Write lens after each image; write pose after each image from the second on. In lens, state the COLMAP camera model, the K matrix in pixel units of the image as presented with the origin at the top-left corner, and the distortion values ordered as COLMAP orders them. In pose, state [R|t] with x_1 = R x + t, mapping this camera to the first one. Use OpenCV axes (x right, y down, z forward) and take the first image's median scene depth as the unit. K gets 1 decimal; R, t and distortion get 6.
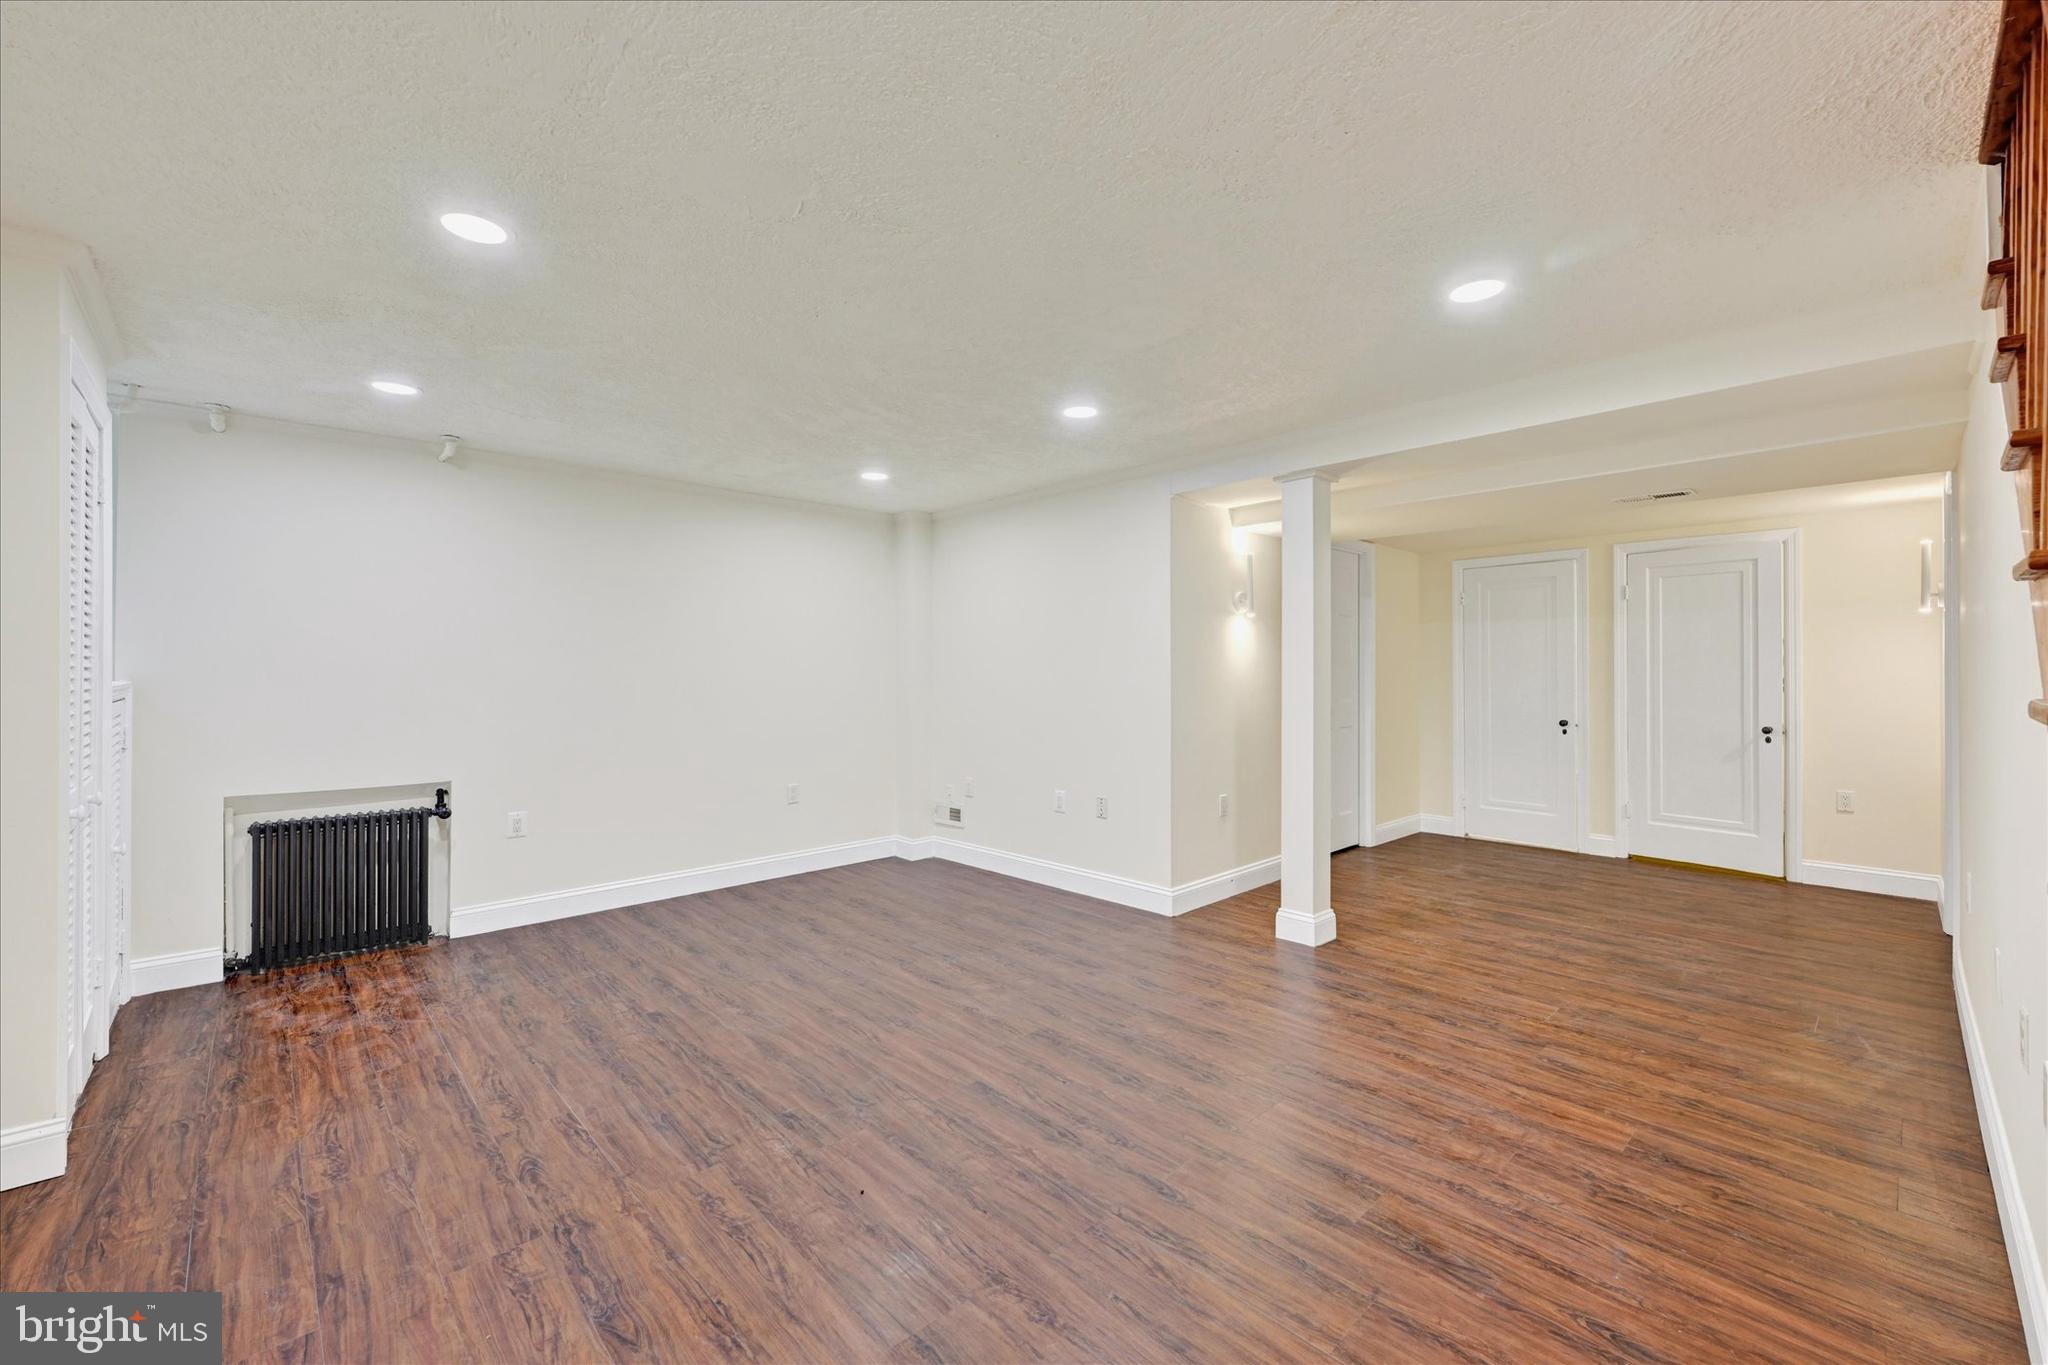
lens RADIAL K [[824.2, 0, 1024.0], [0, 824.2, 682.5], [0, 0, 1]] dist [0.000159, 0.000093]
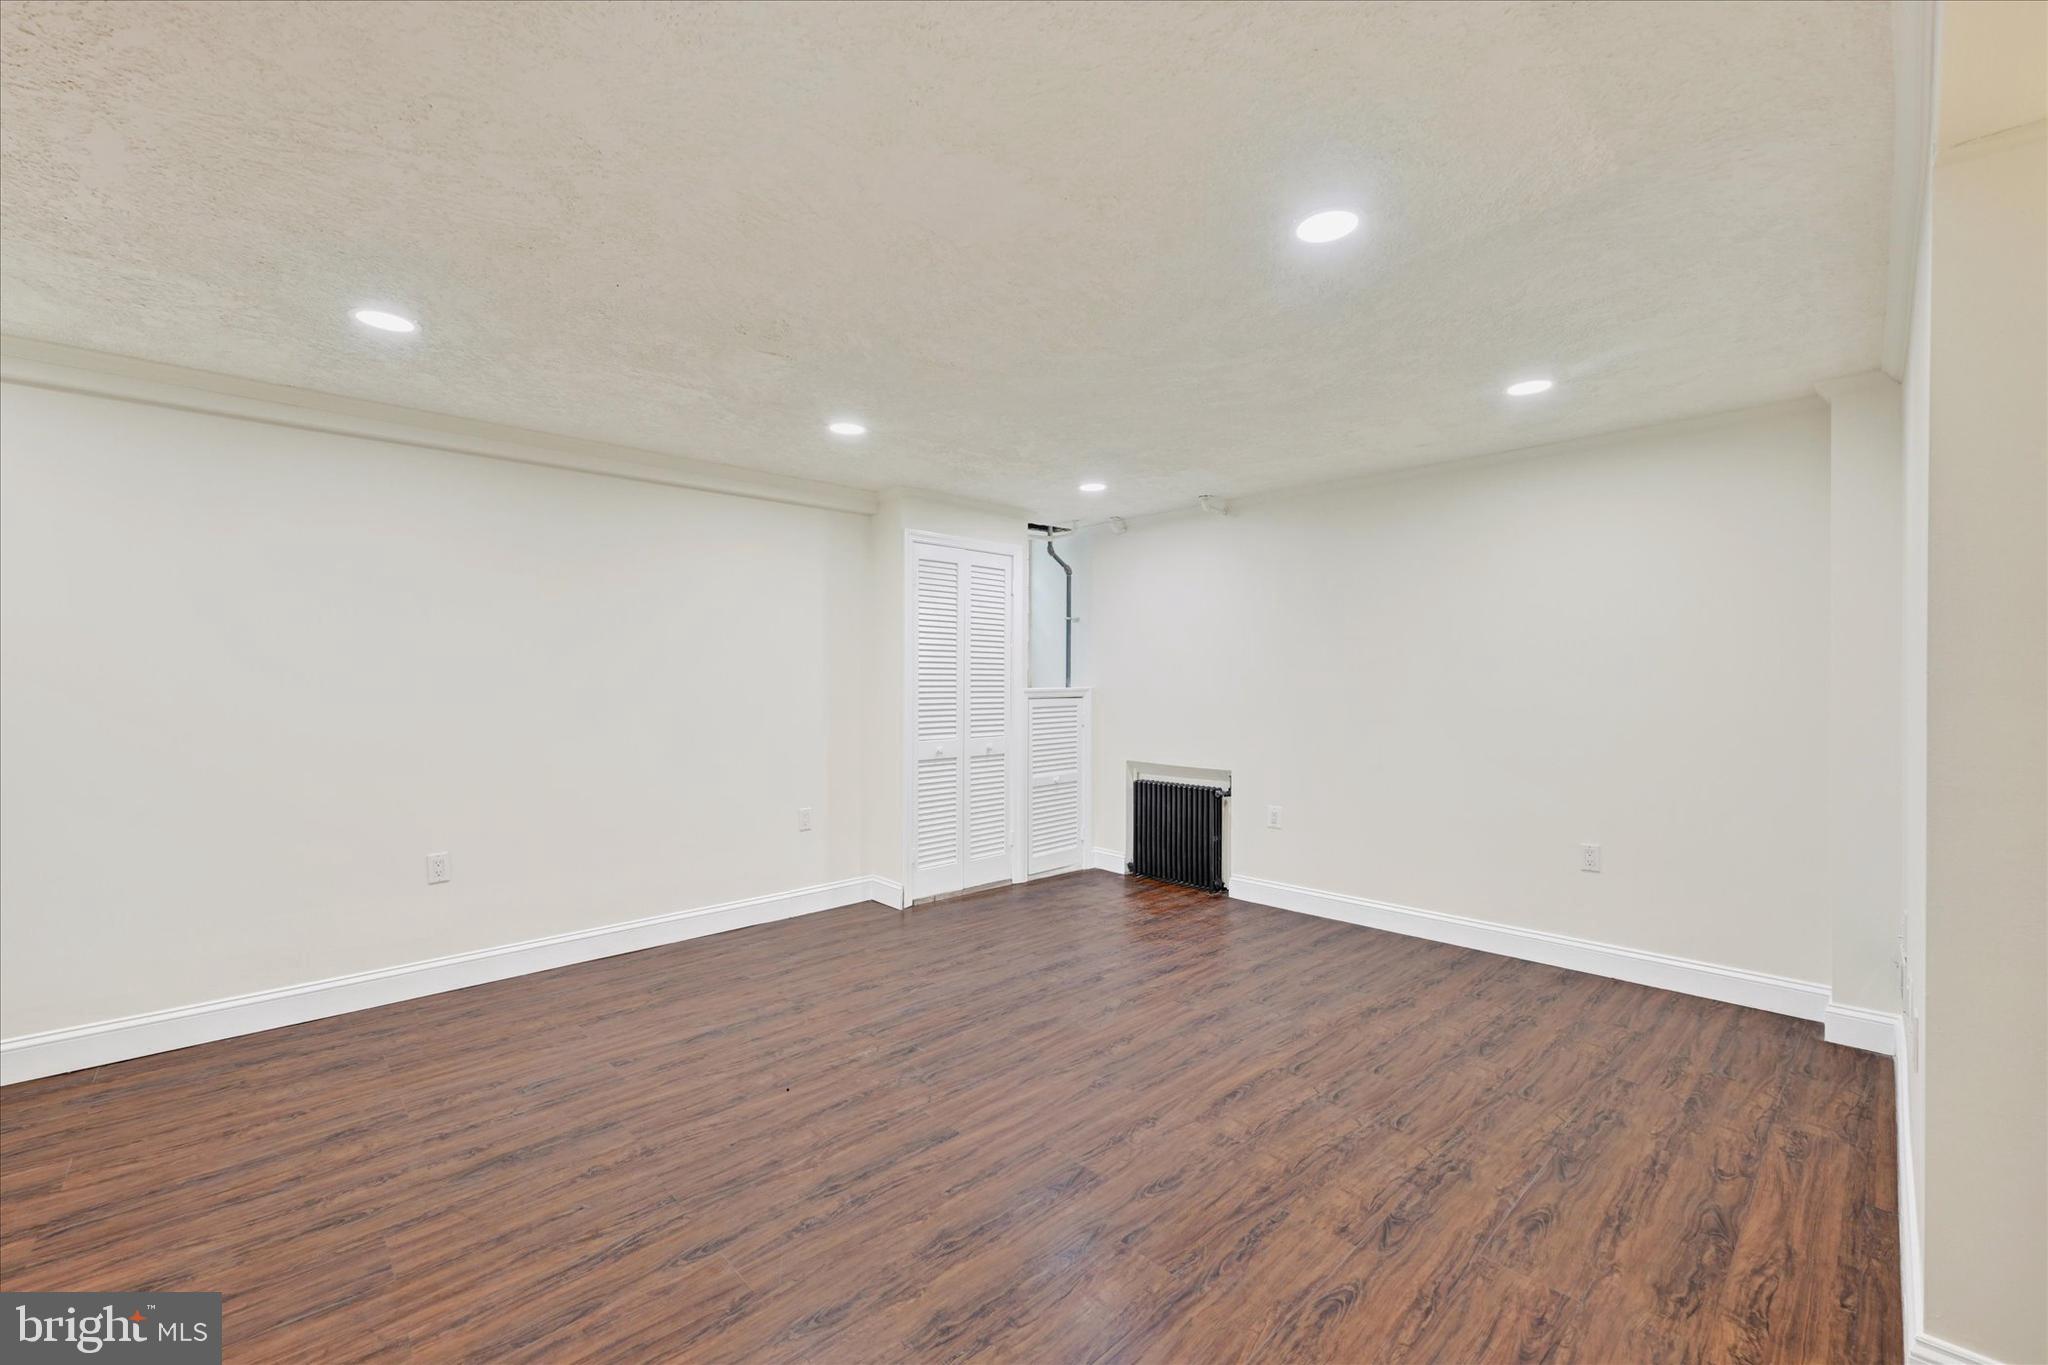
lens RADIAL K [[824.2, 0, 1024.0], [0, 824.2, 682.5], [0, 0, 1]] dist [0.000159, 0.000093]
pose [[0.014751, 0.002014, -0.999889, 0.647595], [-0.011573, 0.999931, 0.001844, -0.013927], [0.999824, 0.011545, 0.014773, 0.794946]]
